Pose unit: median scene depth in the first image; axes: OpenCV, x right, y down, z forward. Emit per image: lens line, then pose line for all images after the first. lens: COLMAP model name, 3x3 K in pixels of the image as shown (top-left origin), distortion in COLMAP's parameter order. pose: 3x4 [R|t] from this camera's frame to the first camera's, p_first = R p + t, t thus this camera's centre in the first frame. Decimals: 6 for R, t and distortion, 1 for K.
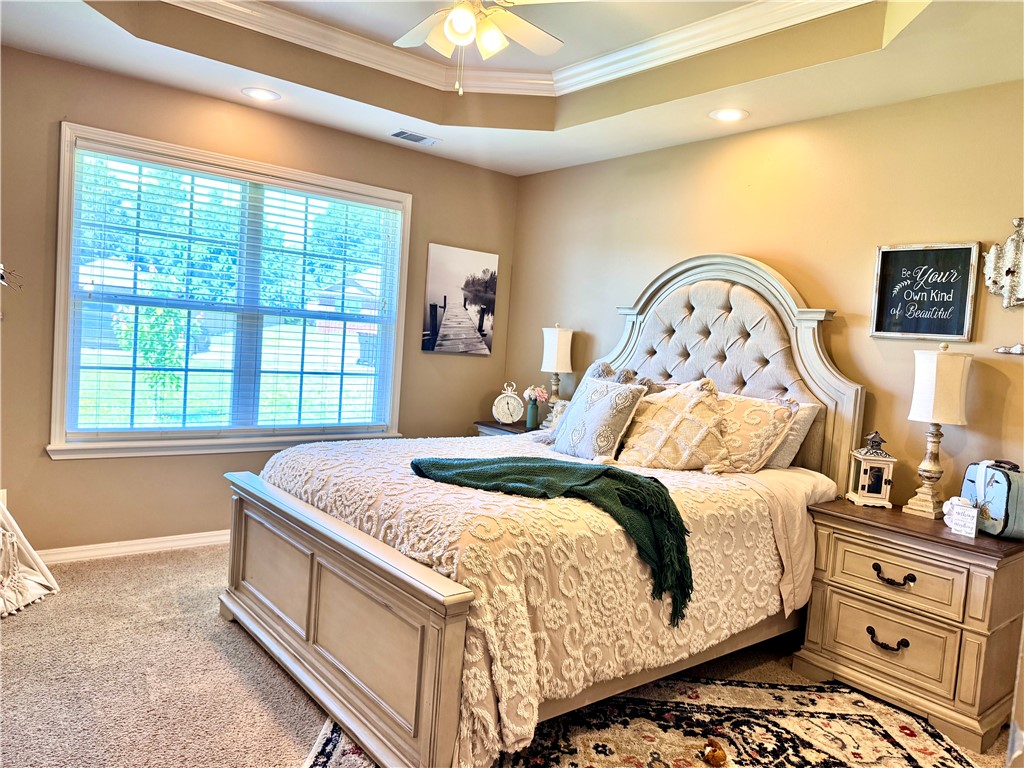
lens RADIAL K [[736.0, 0, 512.0], [0, 736.0, 384.0], [0, 0, 1]] dist [-0.006514, -0.001169]
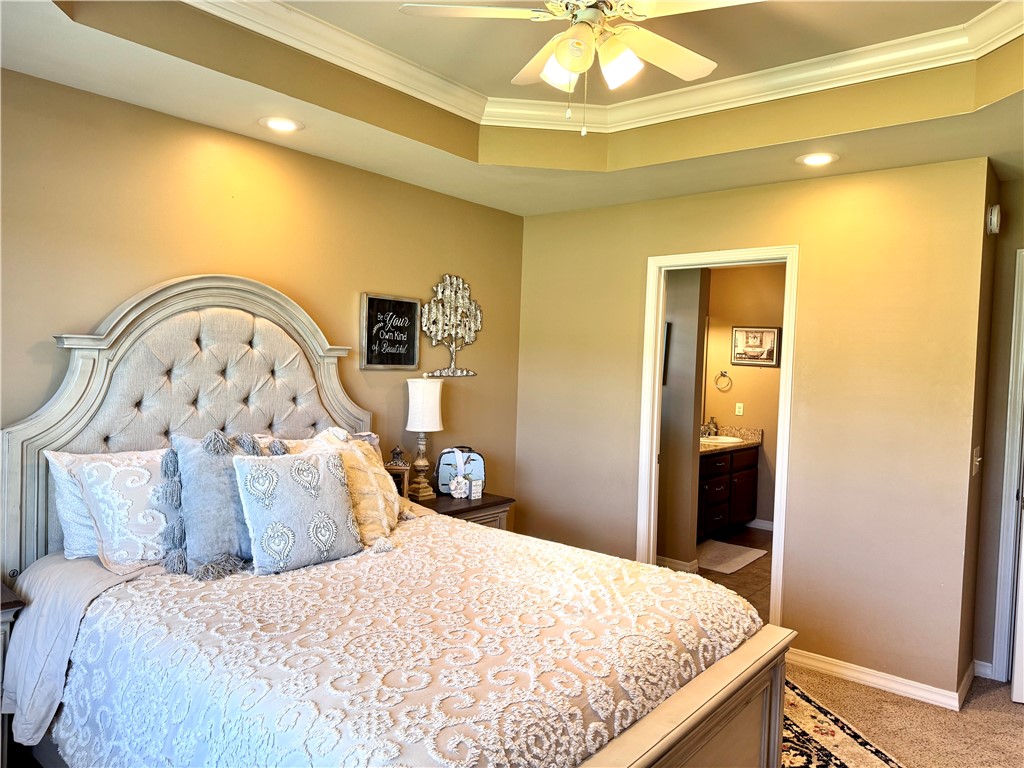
lens RADIAL K [[711.6, 0, 512.0], [0, 711.6, 384.0], [0, 0, 1]] dist [0.027538, -0.061584]
pose [[-0.217665, -0.116912, 0.968996, -0.635161], [0.008957, 0.992519, 0.121762, -0.165956], [-0.975982, 0.035182, -0.214989, 0.948237]]
